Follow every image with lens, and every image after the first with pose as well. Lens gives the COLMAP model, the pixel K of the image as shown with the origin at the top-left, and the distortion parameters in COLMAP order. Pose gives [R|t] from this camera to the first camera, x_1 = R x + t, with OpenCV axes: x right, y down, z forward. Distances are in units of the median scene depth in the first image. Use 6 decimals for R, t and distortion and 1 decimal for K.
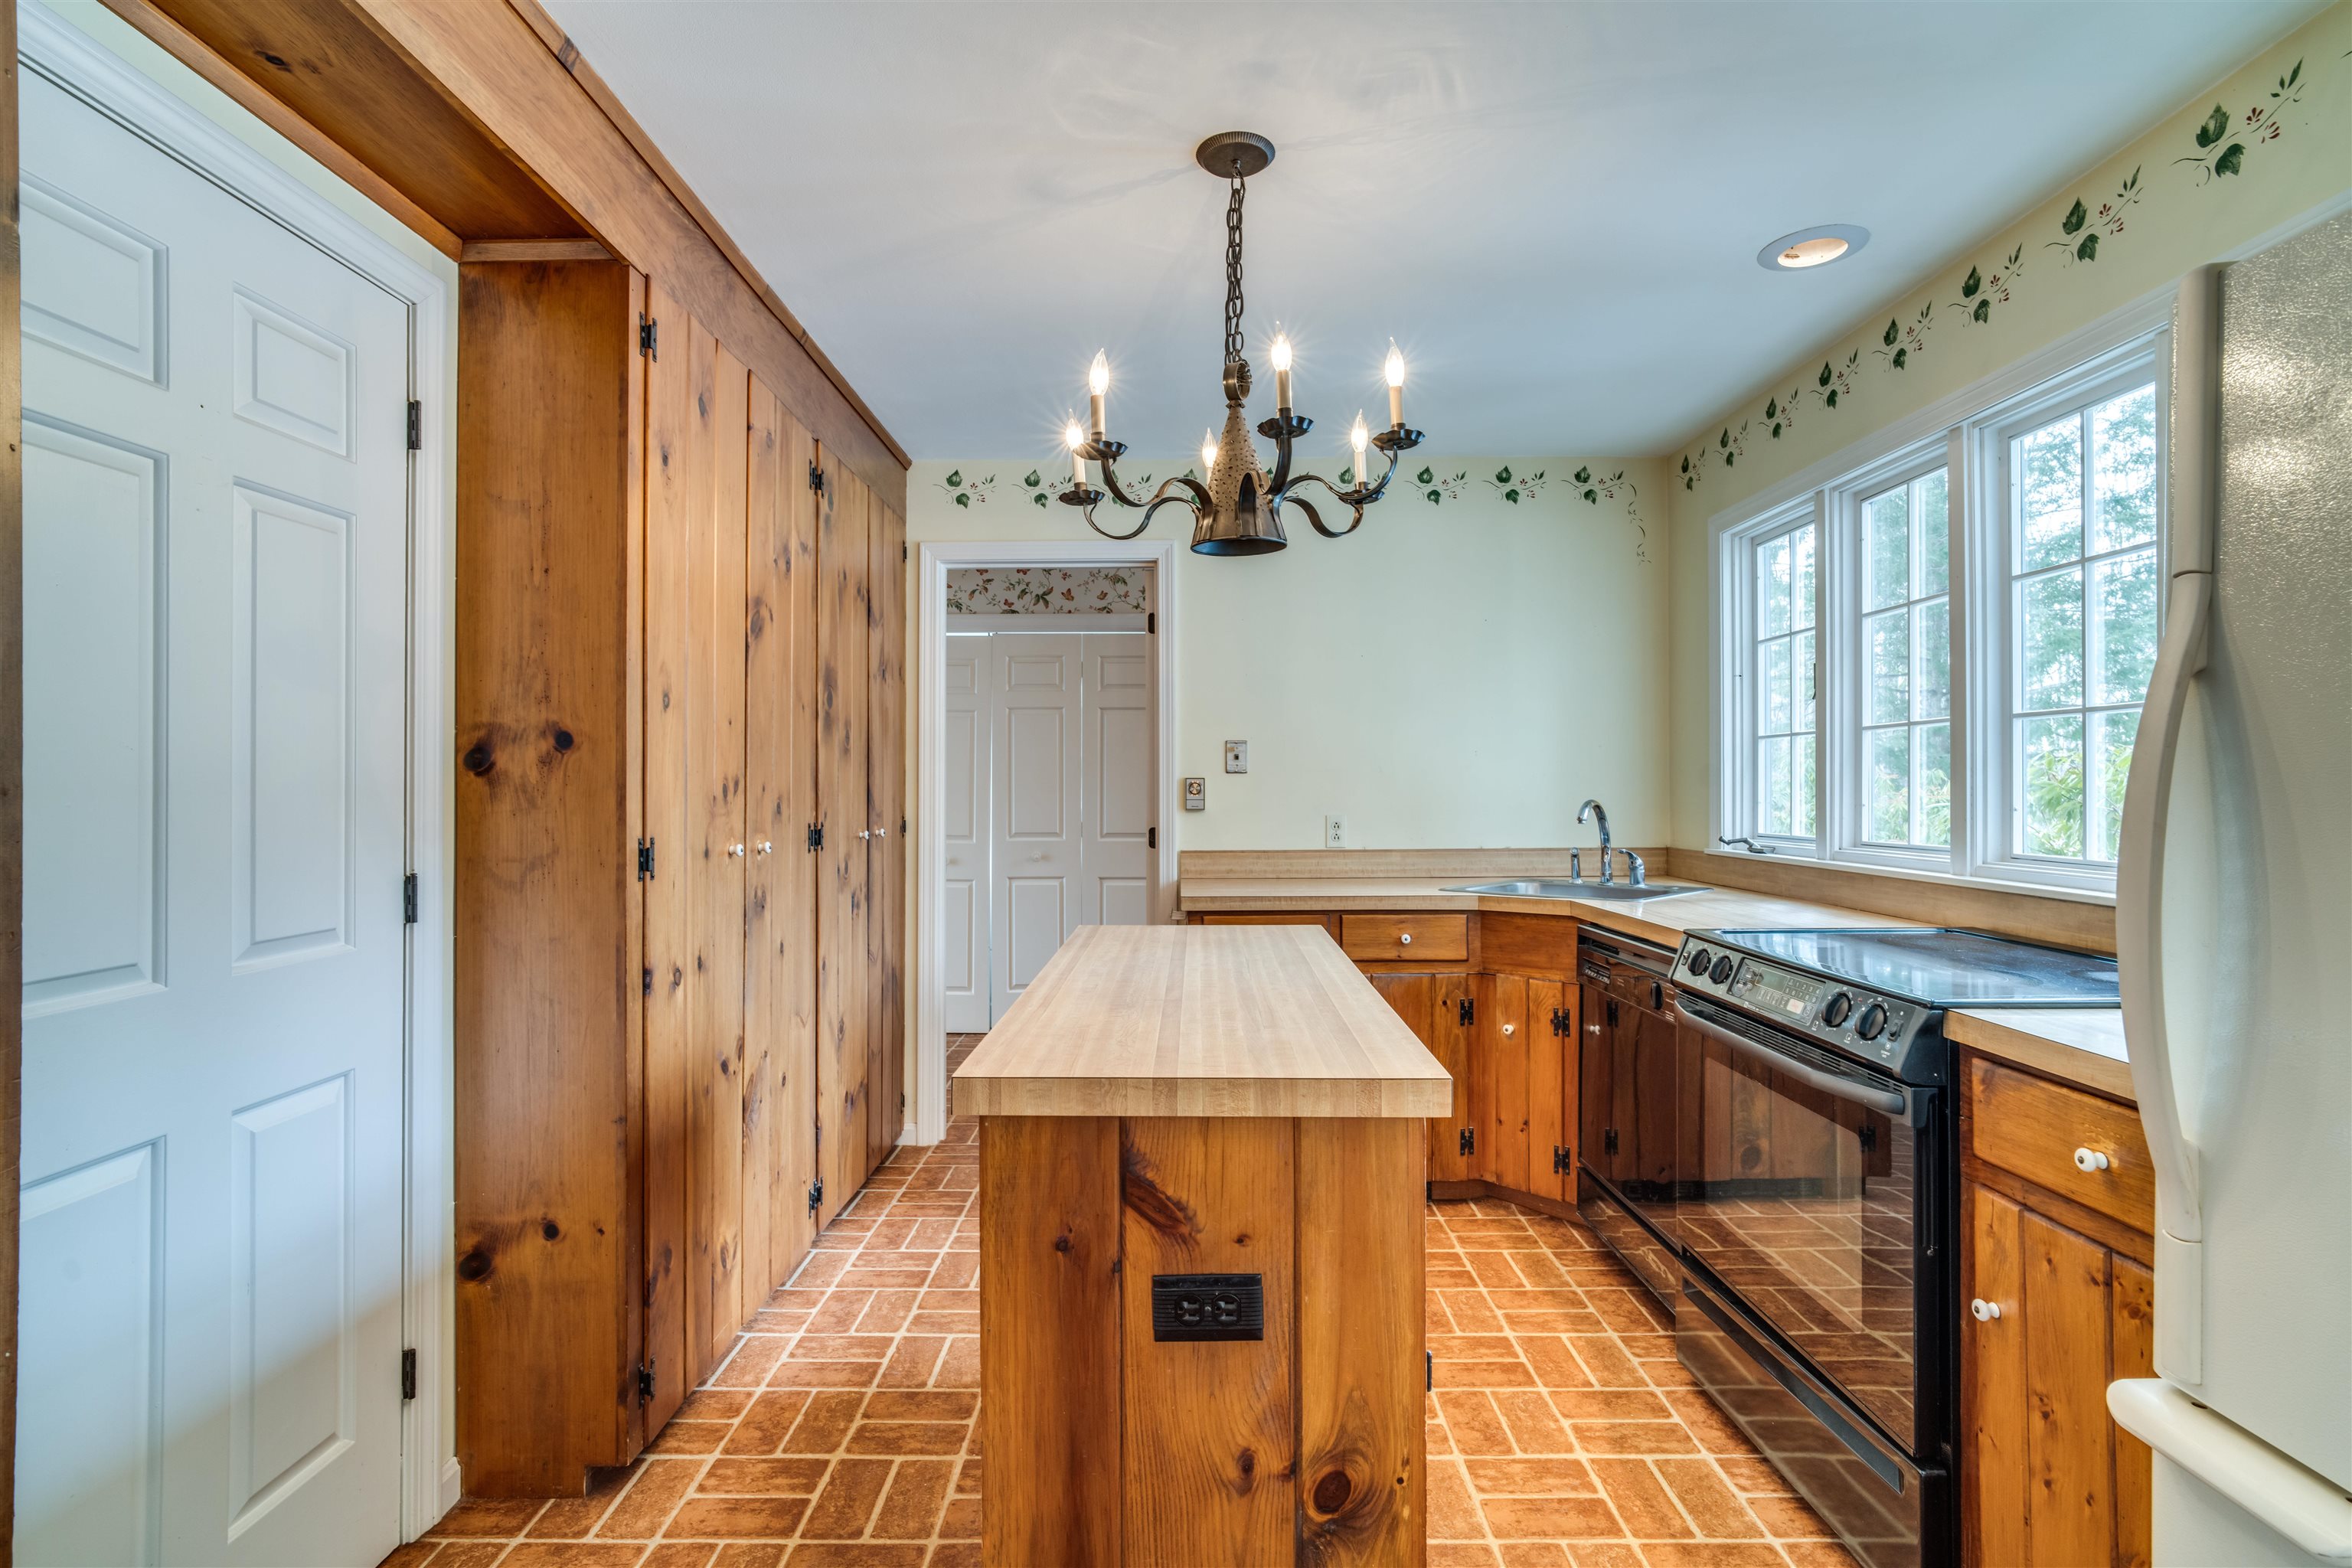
lens RADIAL K [[1108.3, 0, 1169.0], [0, 1108.3, 782.1], [0, 0, 1]] dist [-0.015761, 0.013280]
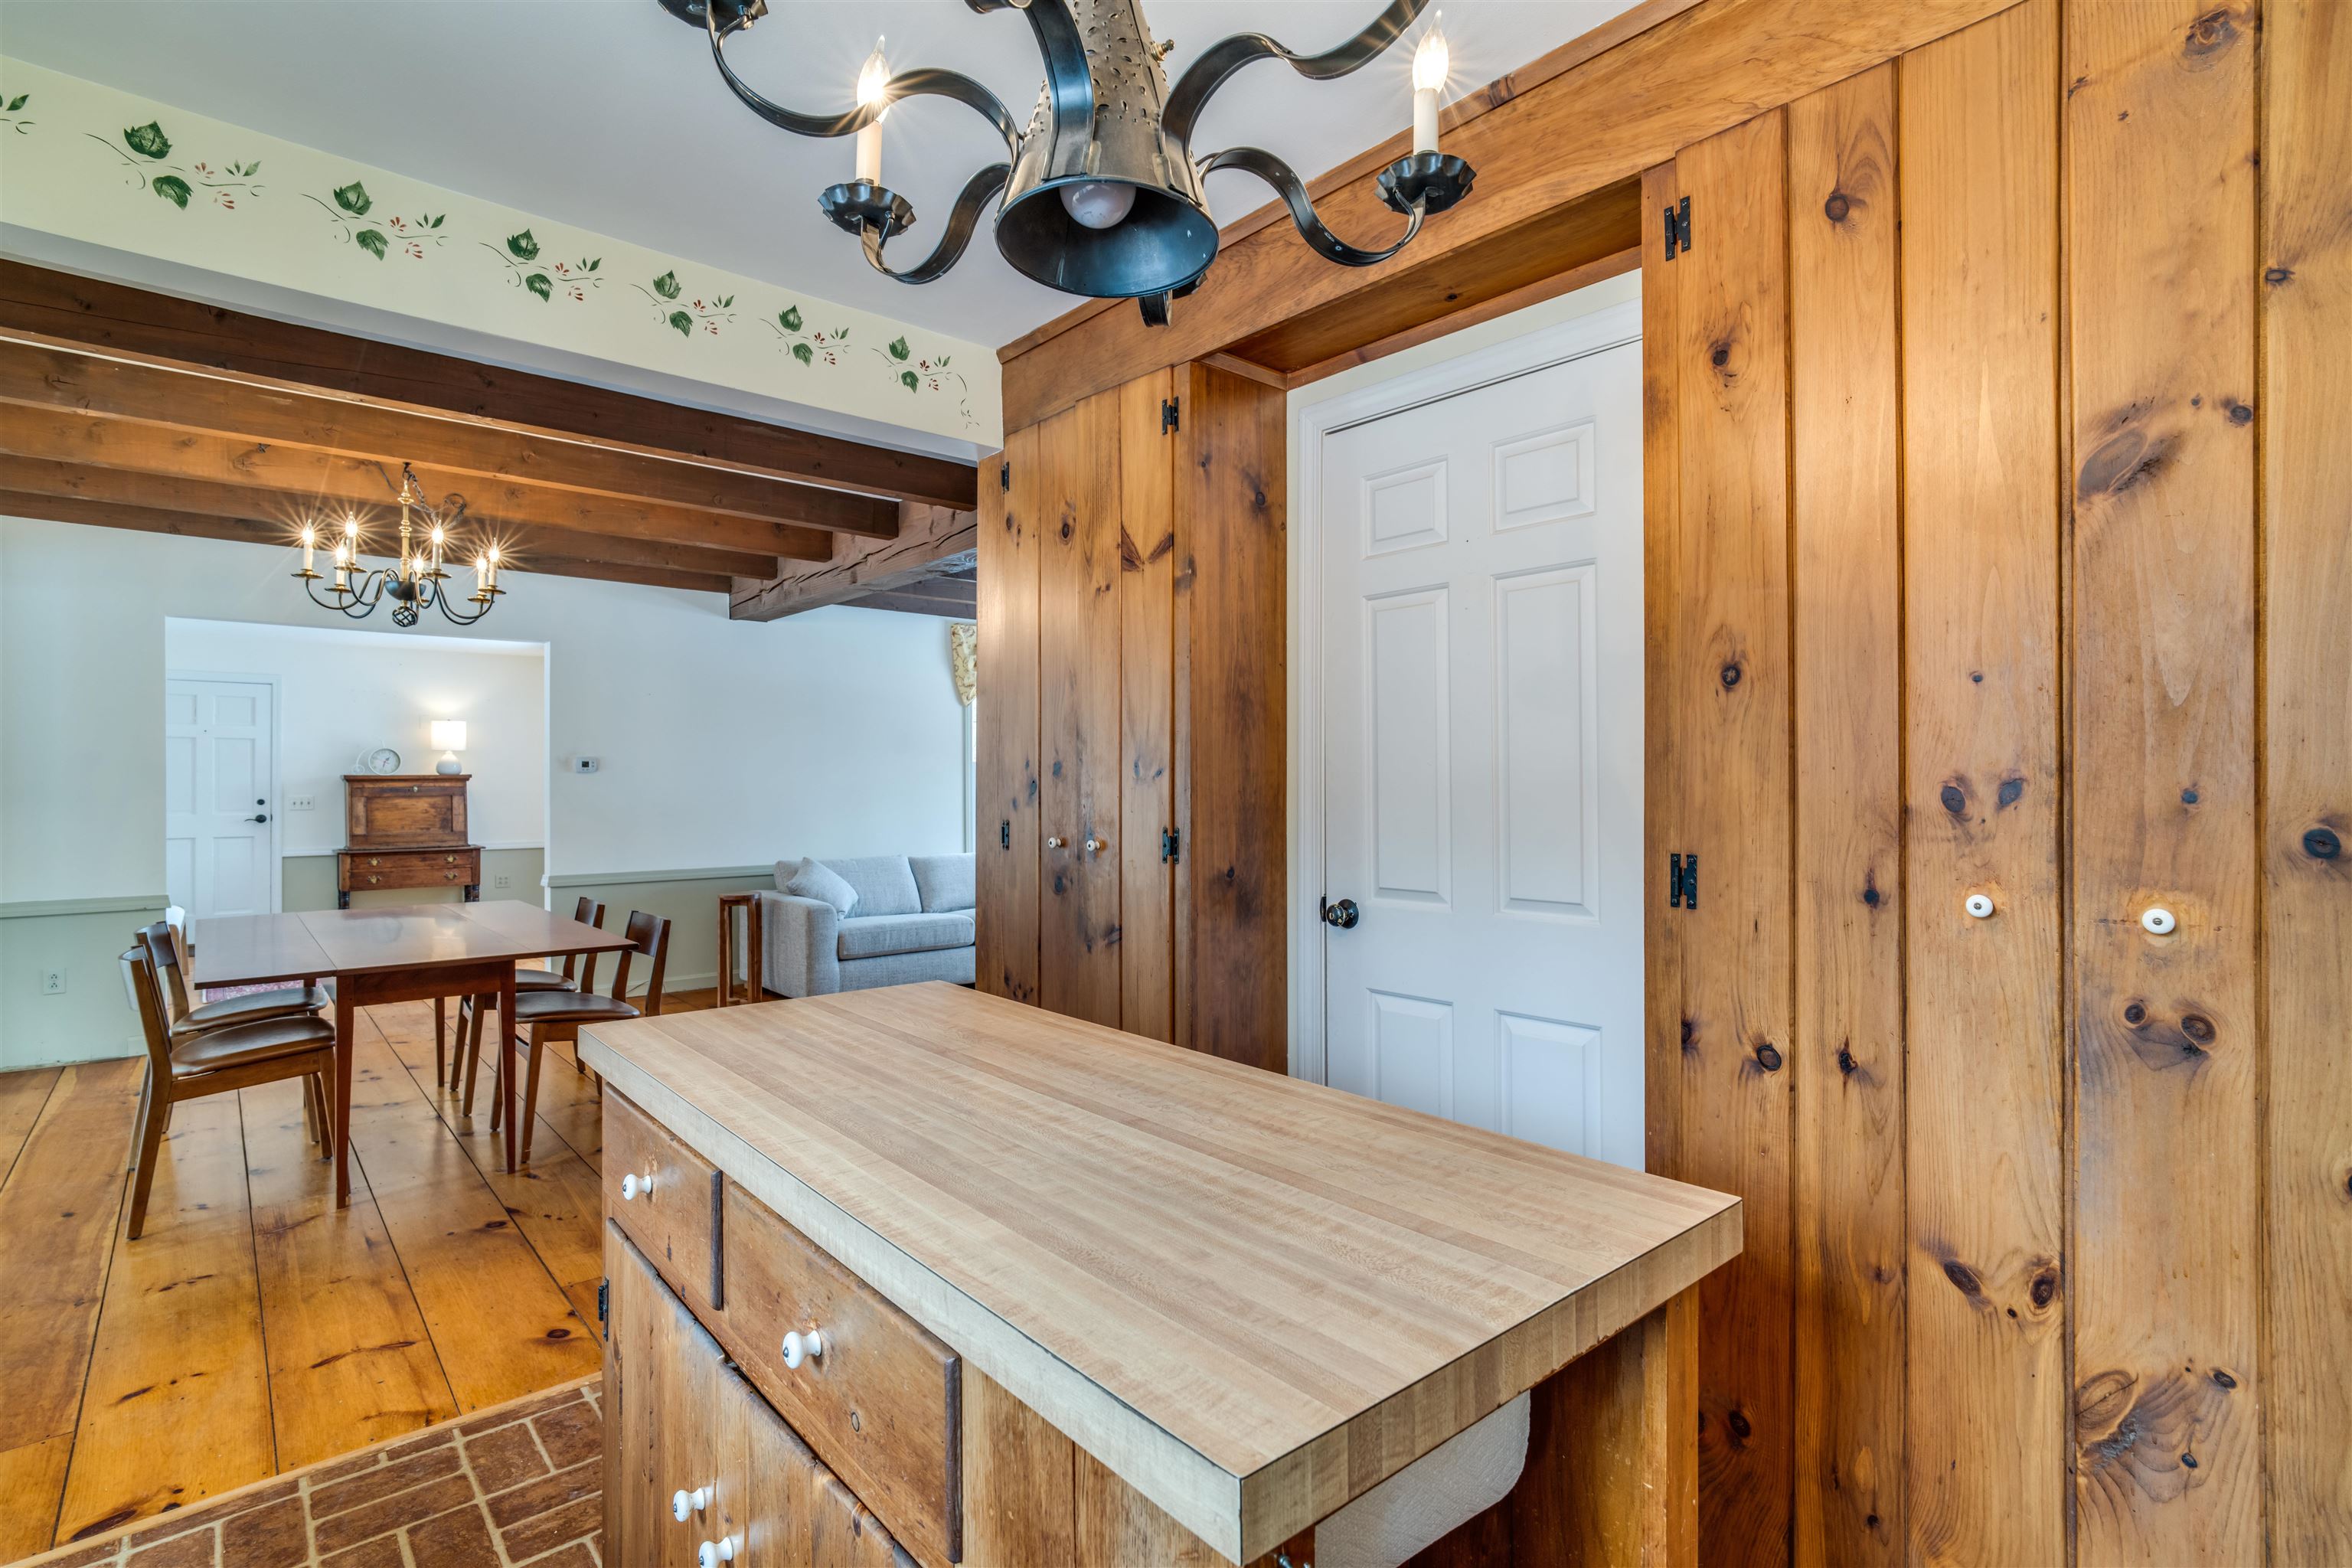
lens RADIAL K [[1129.7, 0, 1155.6], [0, 1129.7, 783.9], [0, 0, 1]] dist [0.000405, 0.000171]
pose [[-0.759404, 0.000612, -0.650619, 0.289411], [0.002156, 0.999996, -0.001576, 0.000265], [0.650616, -0.002599, -0.759403, 1.151907]]
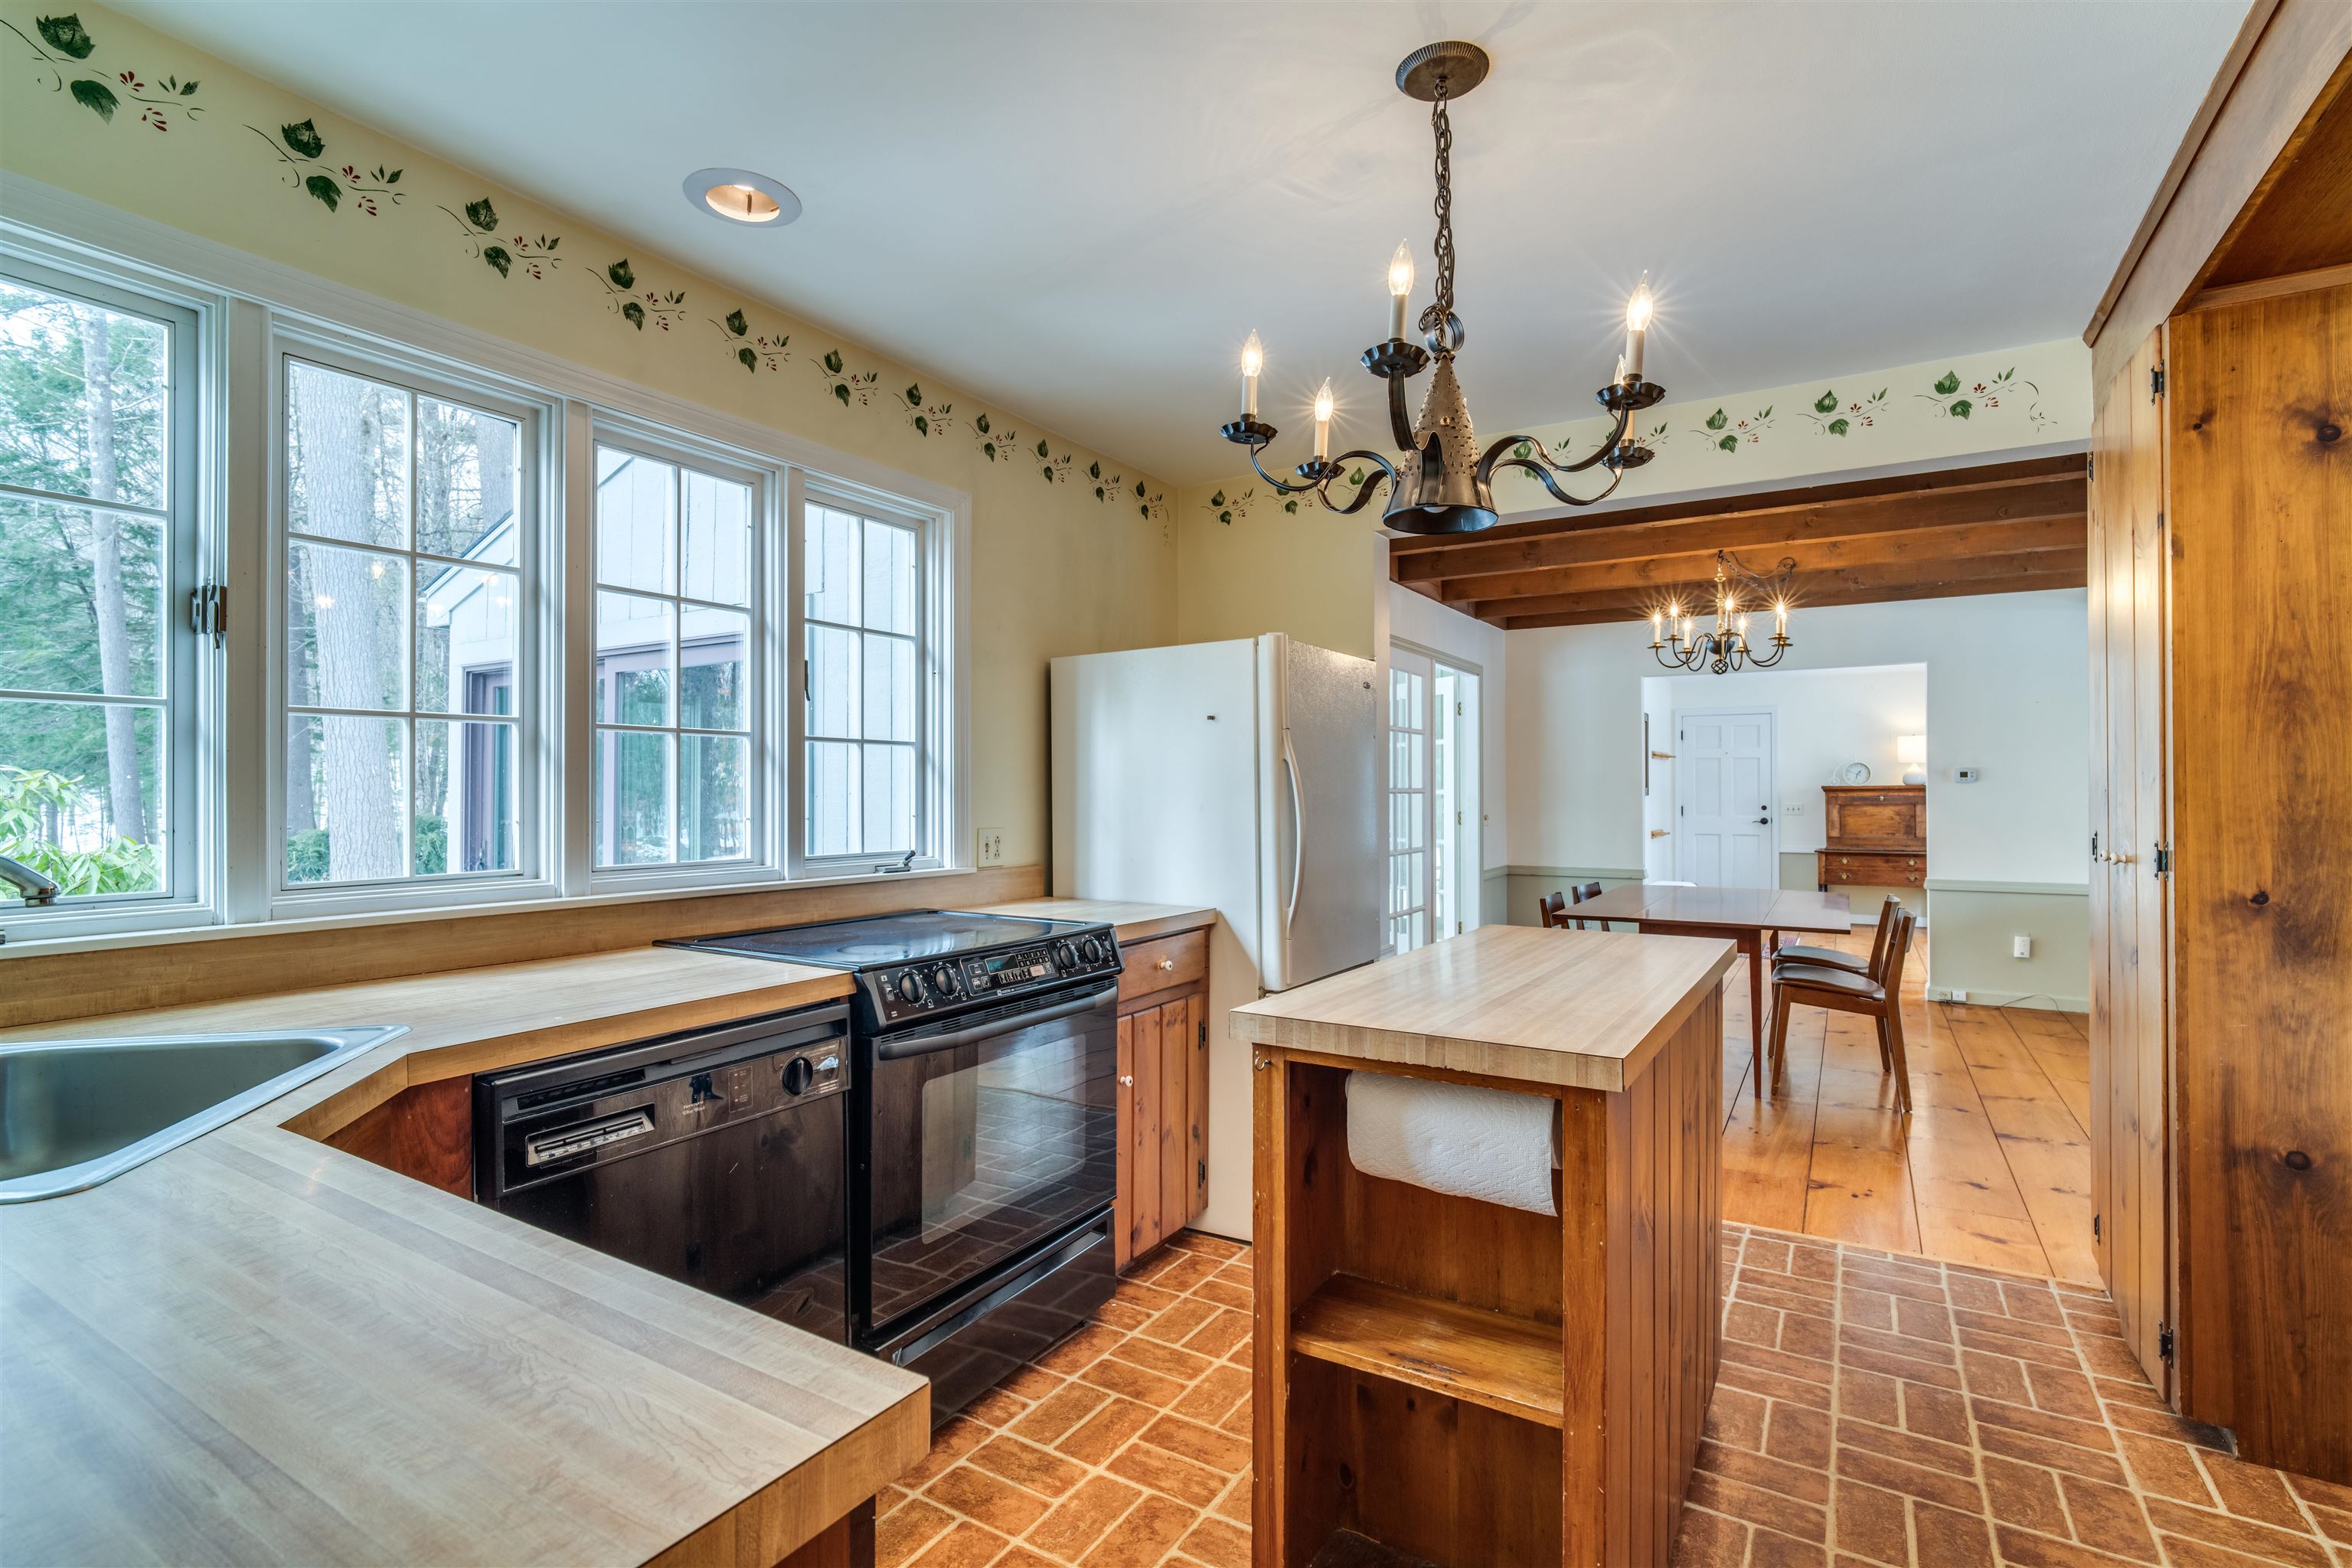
lens RADIAL K [[1093.7, 0, 1167.5], [0, 1093.7, 784.0], [0, 0, 1]] dist [-0.038847, 0.019618]
pose [[-0.853931, 0.005953, 0.520353, -0.164830], [-0.000320, 0.999928, -0.011965, 0.003037], [-0.520387, -0.010384, -0.853868, 1.561816]]
